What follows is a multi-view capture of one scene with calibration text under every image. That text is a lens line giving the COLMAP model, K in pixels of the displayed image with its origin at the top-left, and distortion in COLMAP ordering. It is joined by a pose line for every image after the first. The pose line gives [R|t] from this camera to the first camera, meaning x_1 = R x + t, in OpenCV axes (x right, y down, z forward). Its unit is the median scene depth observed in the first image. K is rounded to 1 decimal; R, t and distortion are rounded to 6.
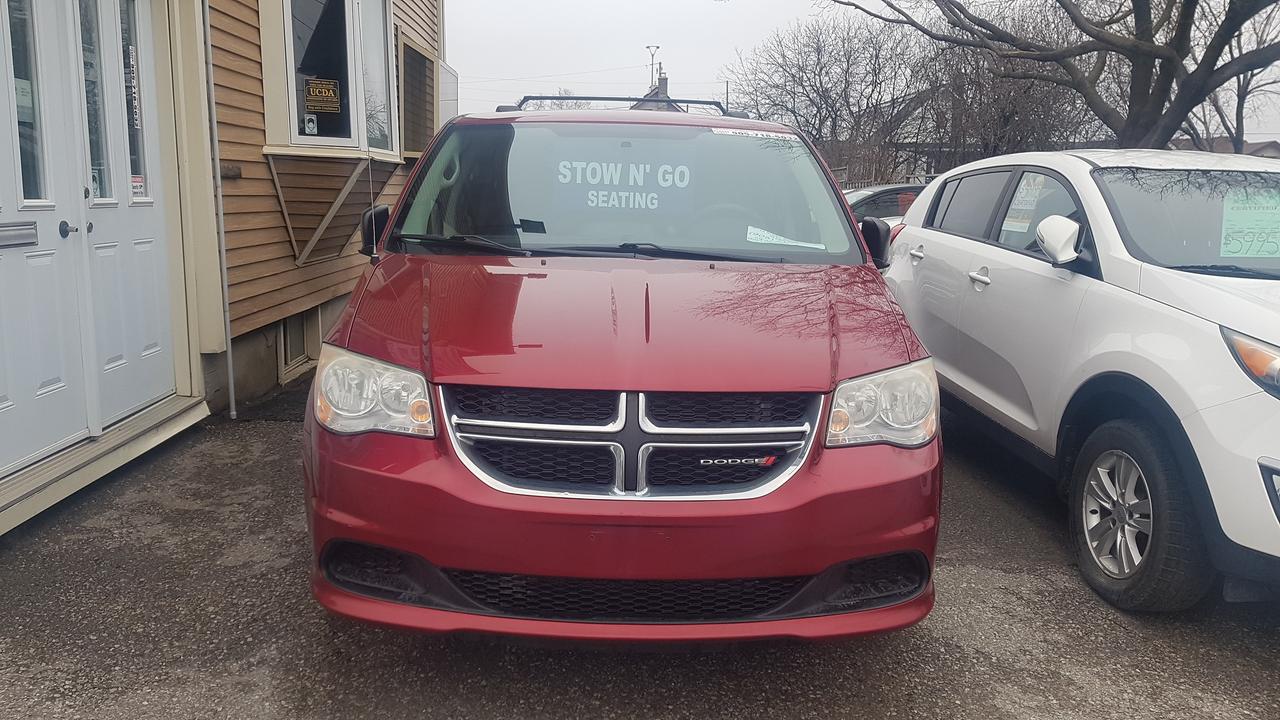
lens RADIAL K [[990.9, 0, 626.7], [0, 990.9, 352.5], [0, 0, 1]] dist [0.069379, -0.116703]
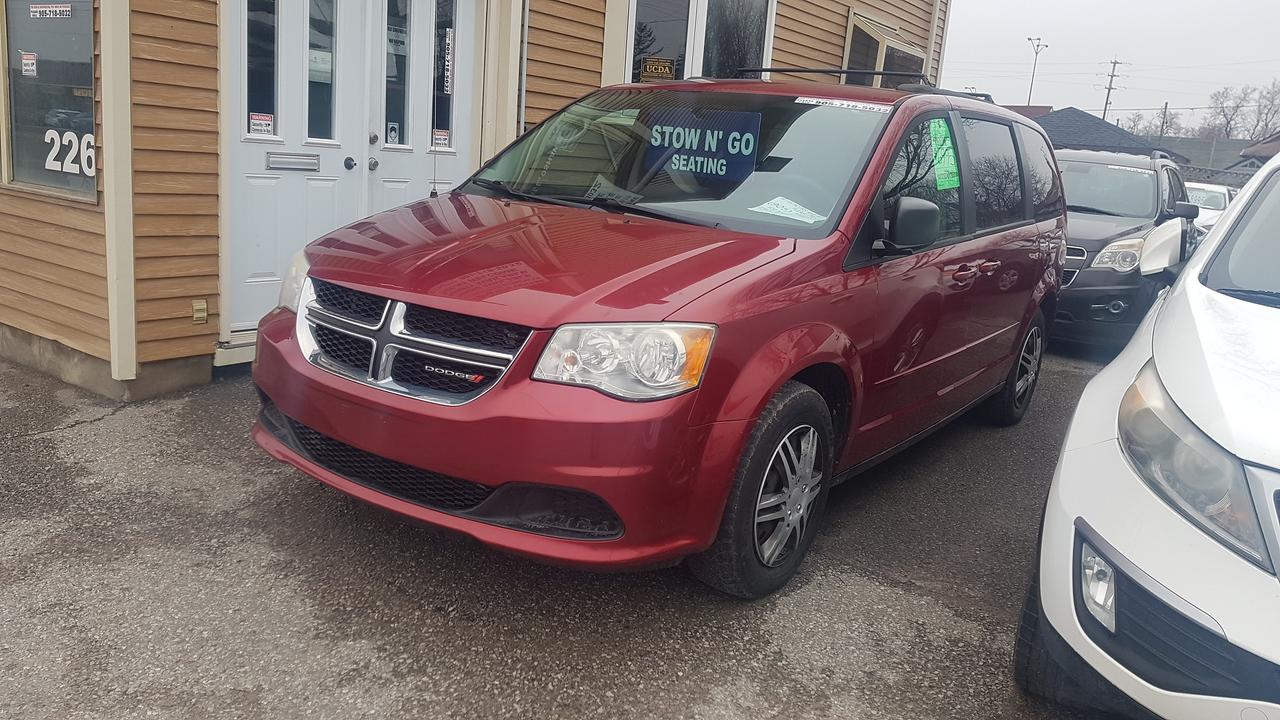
lens RADIAL K [[990.9, 0, 608.7], [0, 990.9, 362.7], [0, 0, 1]] dist [0.069379, -0.116703]
pose [[0.797687, 0.171318, -0.578226, 0.757465], [-0.160555, 0.984527, 0.070206, -0.009779], [0.581307, 0.036834, 0.812850, 0.142294]]
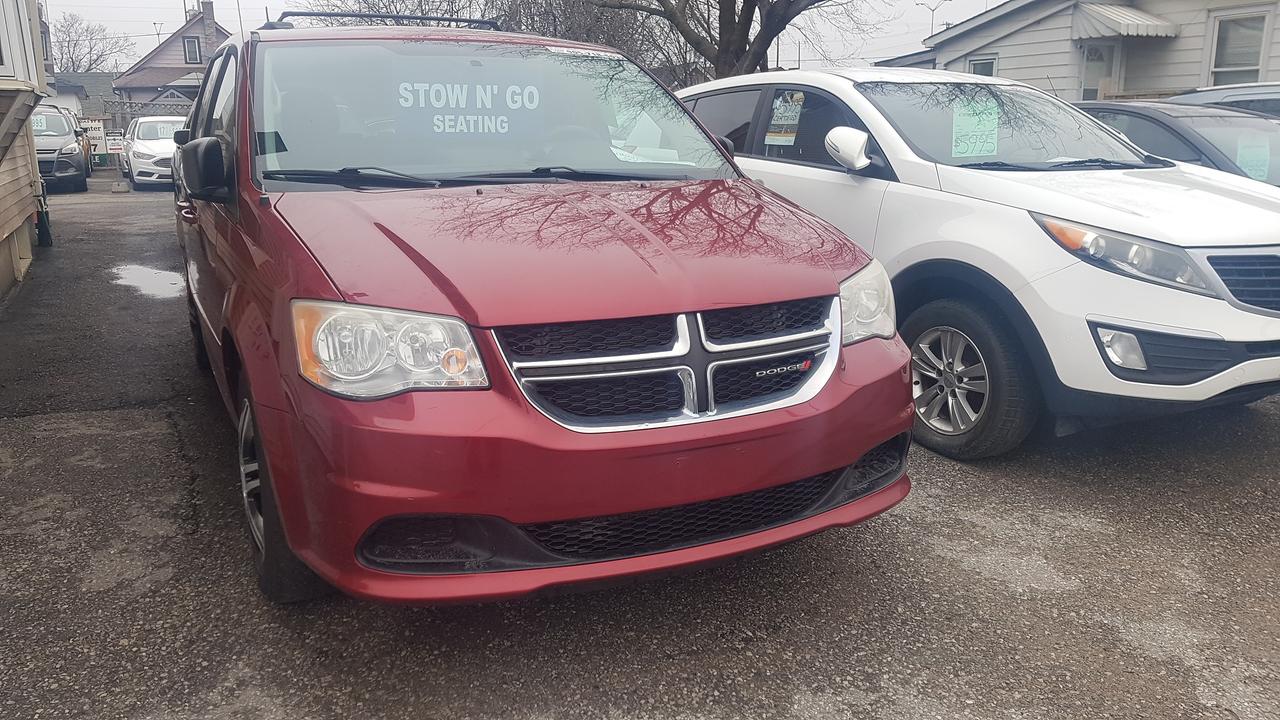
lens RADIAL K [[990.9, 0, 618.9], [0, 990.9, 347.0], [0, 0, 1]] dist [0.069379, -0.116703]
pose [[0.910693, -0.121017, 0.394960, -0.369545], [0.096914, 0.992032, 0.080499, -0.010226], [-0.401555, -0.035033, 0.915165, 0.106170]]
